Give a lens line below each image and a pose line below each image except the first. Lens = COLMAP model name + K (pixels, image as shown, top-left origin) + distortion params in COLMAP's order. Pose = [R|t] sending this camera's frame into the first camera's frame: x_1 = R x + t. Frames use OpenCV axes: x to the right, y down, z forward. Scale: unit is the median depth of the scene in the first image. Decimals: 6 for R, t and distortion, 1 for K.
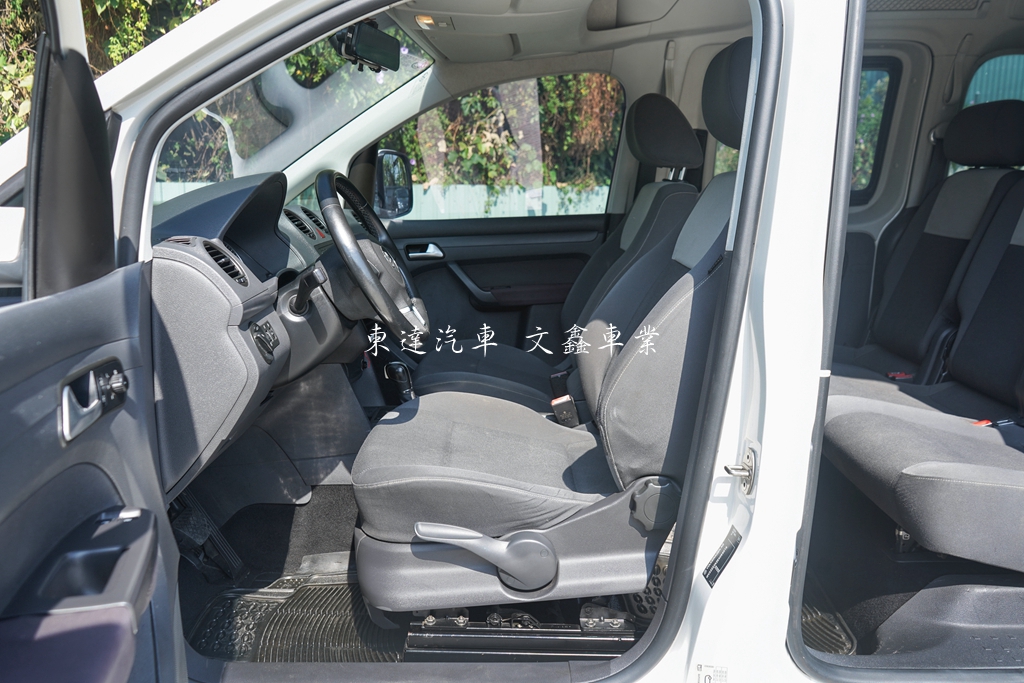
lens RADIAL K [[834.1, 0, 512.0], [0, 834.1, 341.5], [0, 0, 1]] dist [0.000319, 0.000644]
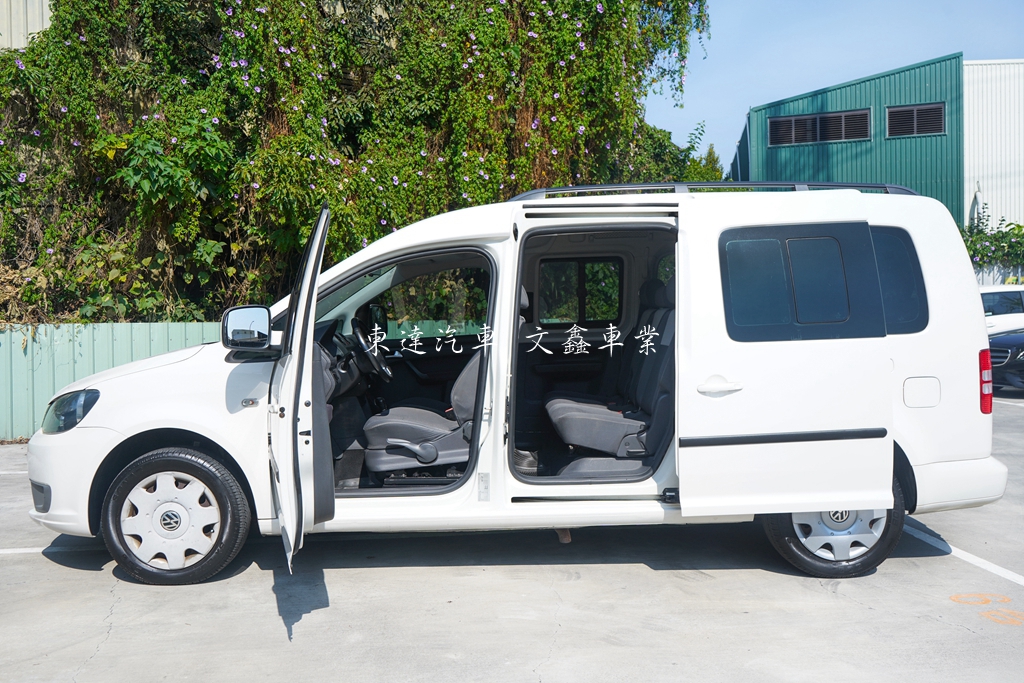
lens RADIAL K [[834.1, 0, 512.0], [0, 834.1, 341.5], [0, 0, 1]] dist [0.000319, 0.000644]
pose [[0.999468, -0.019339, 0.026271, 0.048267], [0.023213, 0.987447, -0.156233, 0.068687], [-0.022920, 0.156759, 0.987371, -0.375126]]
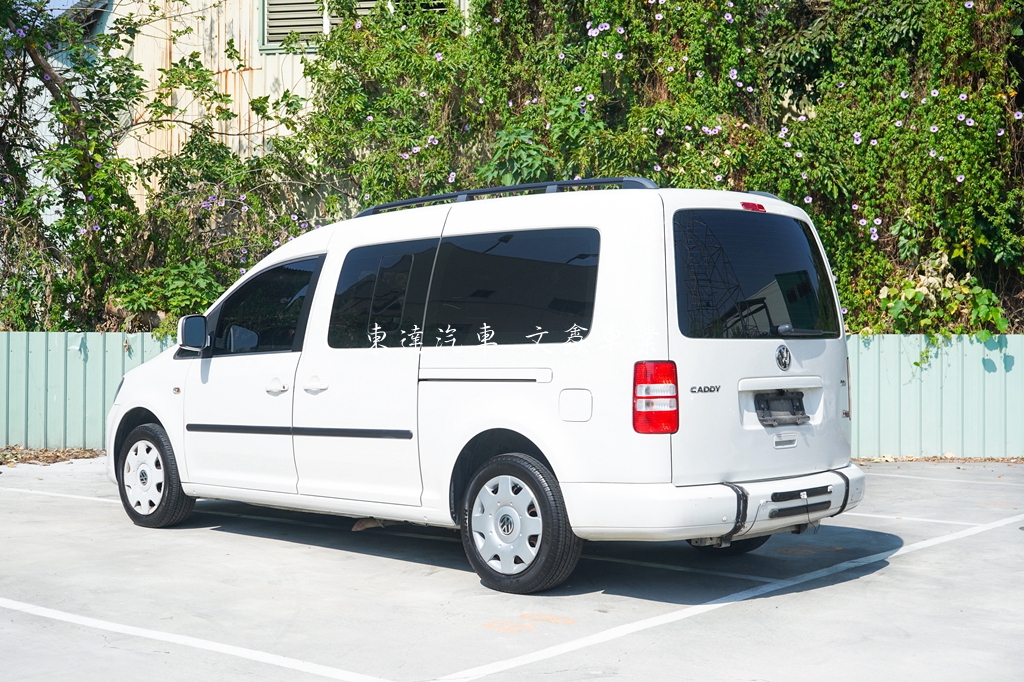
lens RADIAL K [[1430.1, 0, 512.0], [0, 1430.1, 341.0], [0, 0, 1]] dist [-0.037582, -0.097565]
pose [[0.732070, -0.012209, -0.681120, 0.925078], [-0.116626, 0.982832, -0.142967, 0.117374], [0.671172, 0.184099, 0.718078, -0.510469]]
